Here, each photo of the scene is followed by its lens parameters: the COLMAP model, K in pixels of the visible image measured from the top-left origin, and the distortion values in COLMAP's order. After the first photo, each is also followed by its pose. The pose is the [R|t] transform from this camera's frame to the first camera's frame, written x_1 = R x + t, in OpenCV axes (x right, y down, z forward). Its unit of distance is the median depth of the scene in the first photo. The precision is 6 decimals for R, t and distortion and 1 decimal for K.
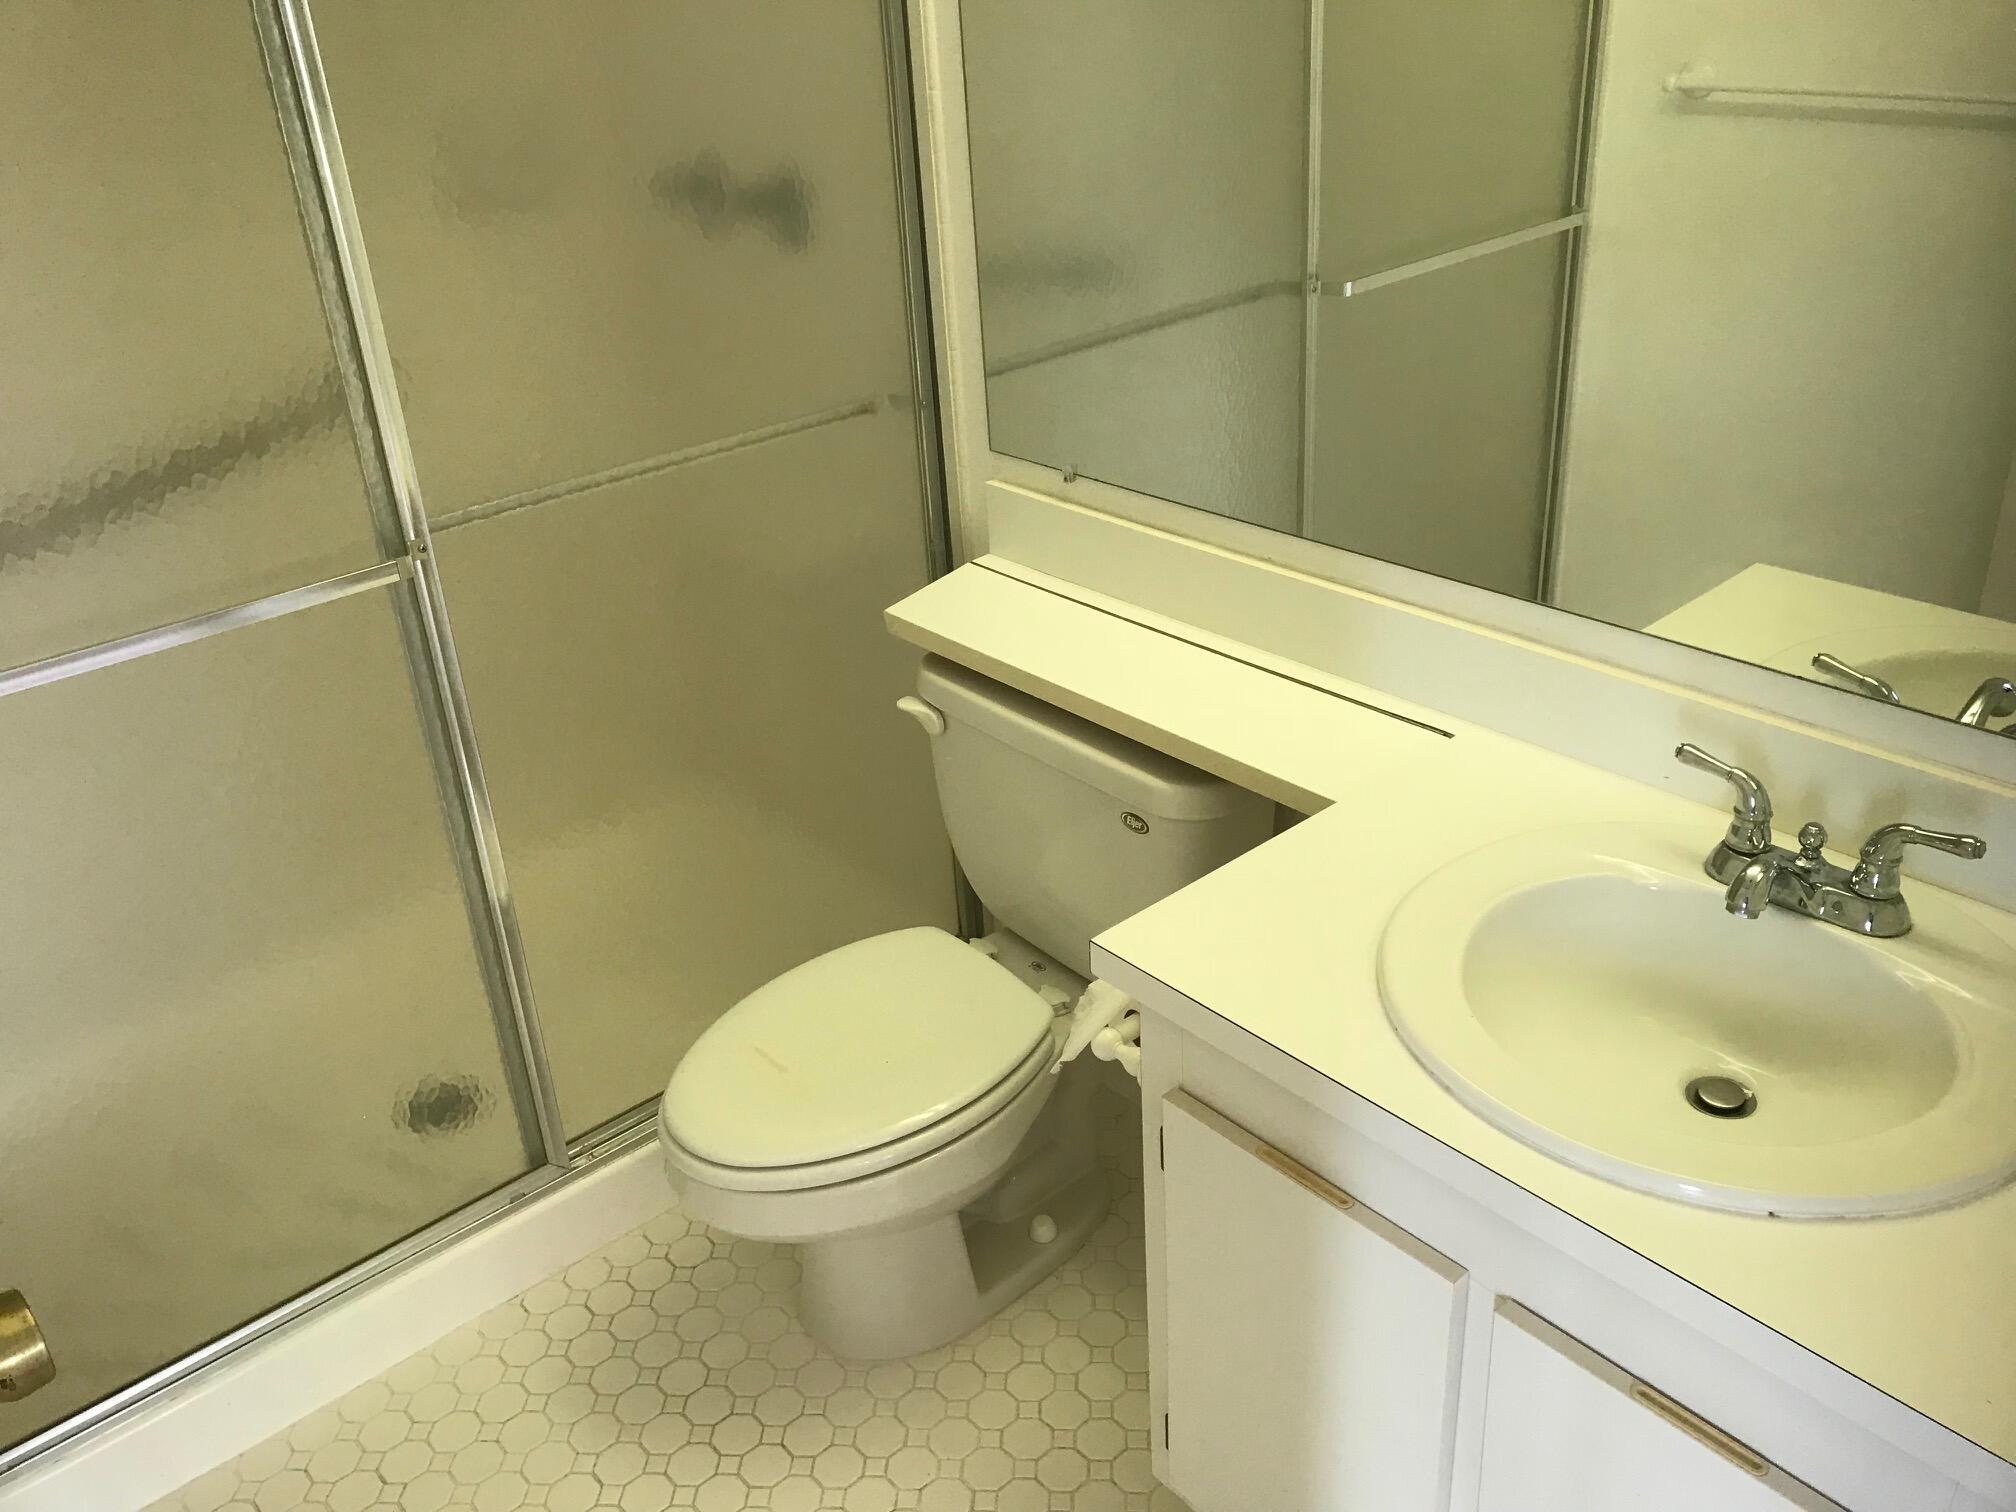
lens RADIAL K [[1678.8, 0, 983.3], [0, 1678.8, 729.7], [0, 0, 1]] dist [0.026388, -0.000385]
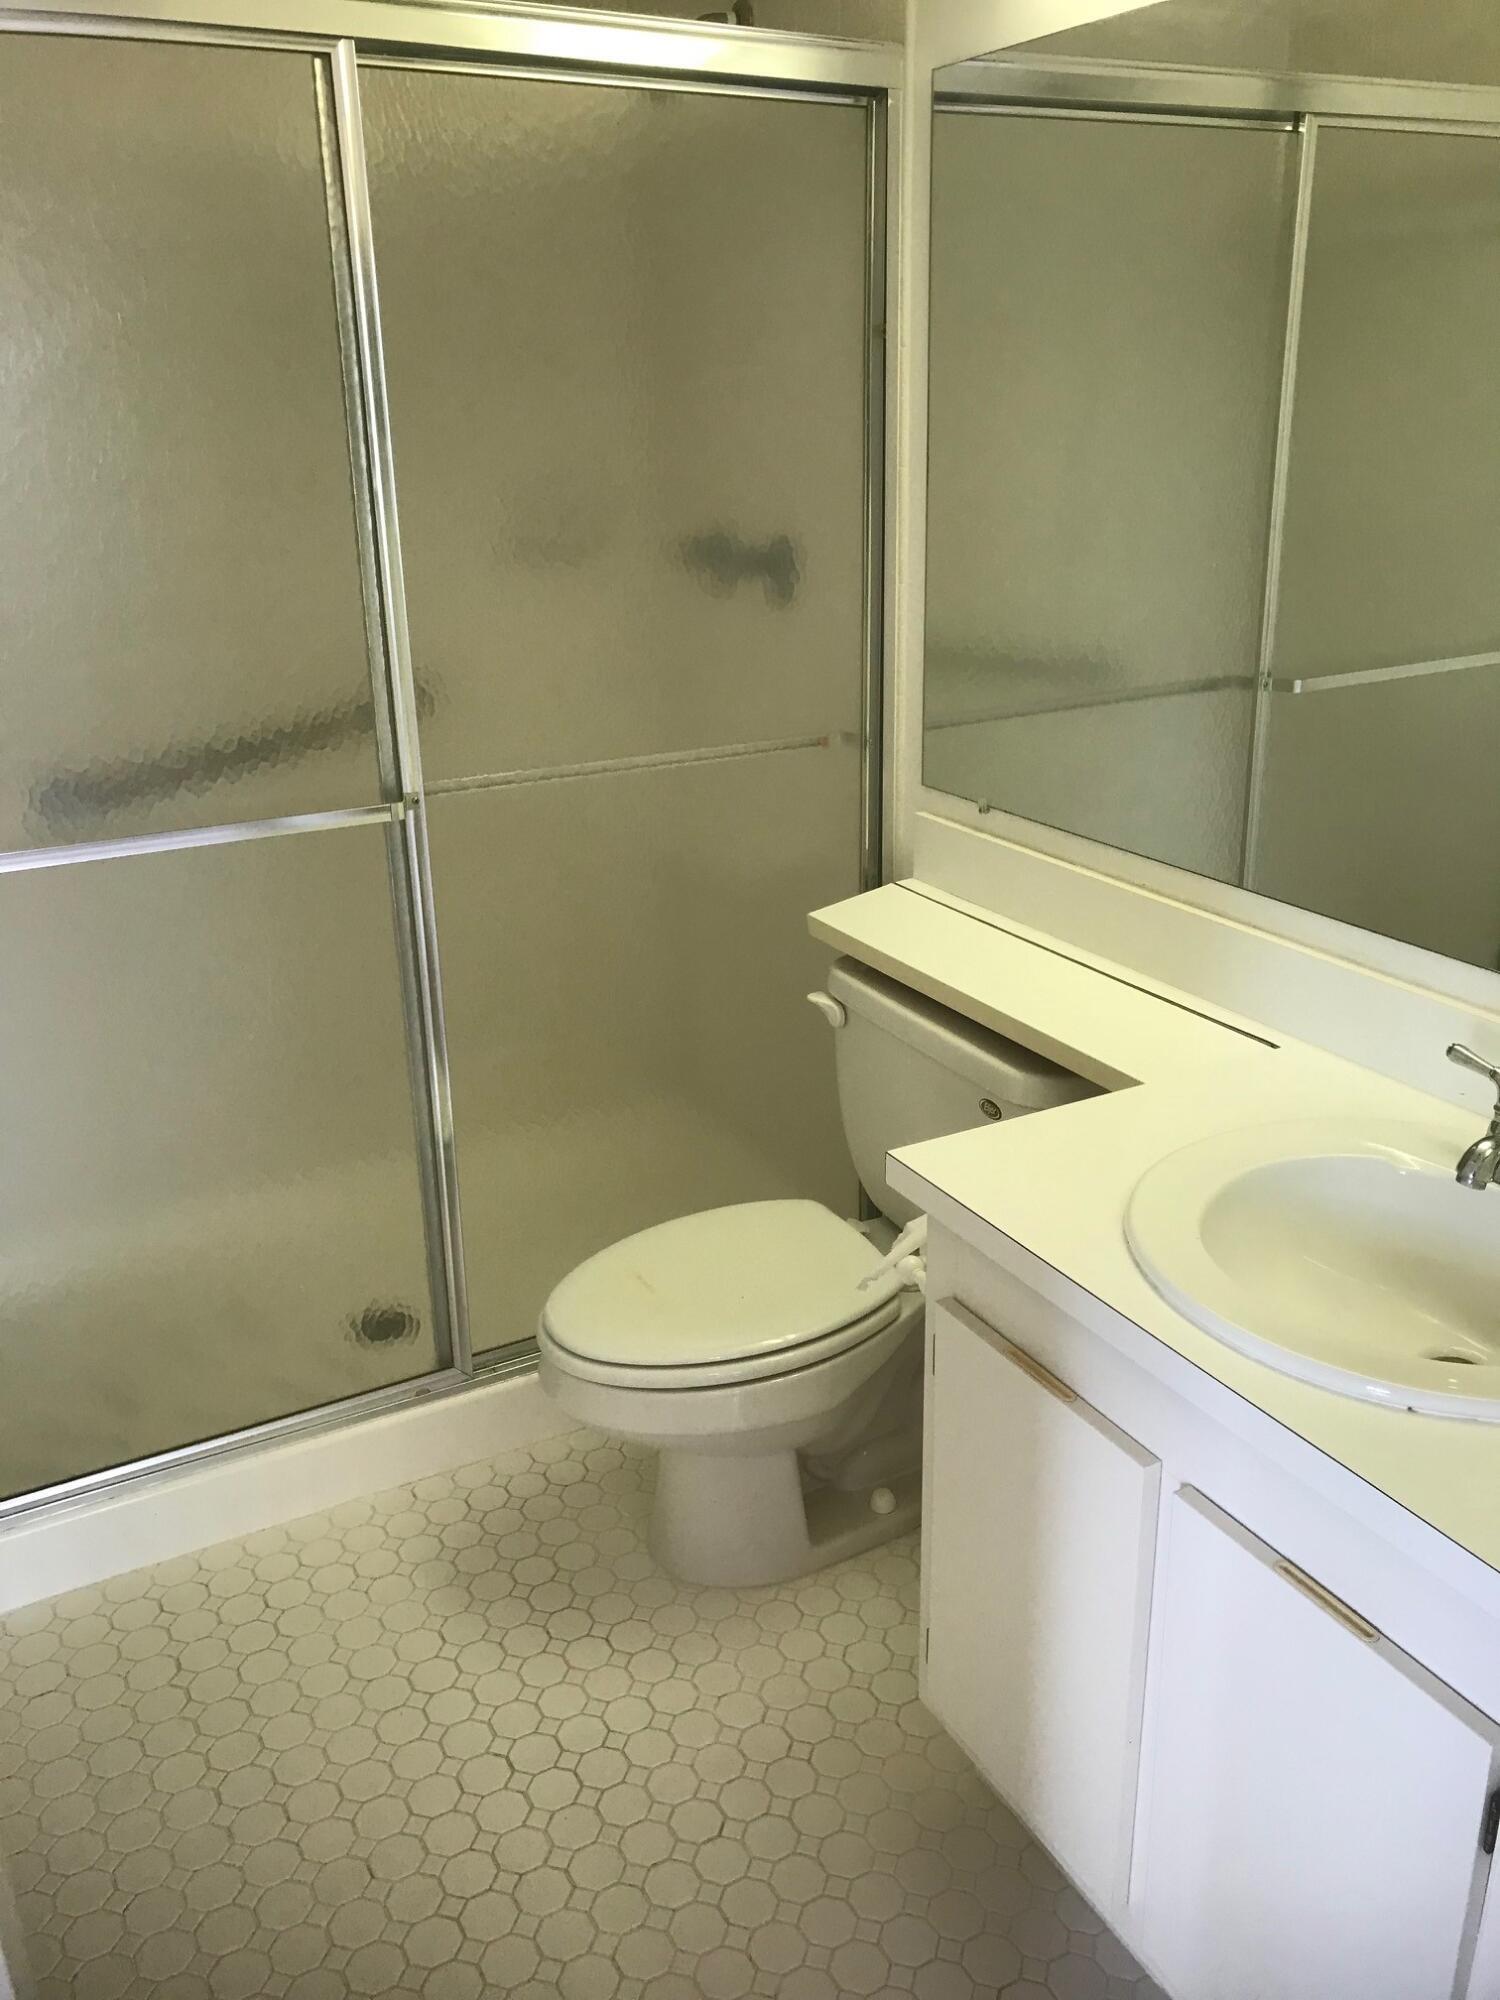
lens RADIAL K [[1658.8, 0, 750.0], [0, 1658.8, 1000.0], [0, 0, 1]] dist [0.024835, 0.001086]
pose [[0.977482, 0.114729, -0.177106, 0.109854], [-0.132111, 0.987172, -0.089659, 0.093965], [0.164547, 0.111038, 0.980099, -0.086439]]
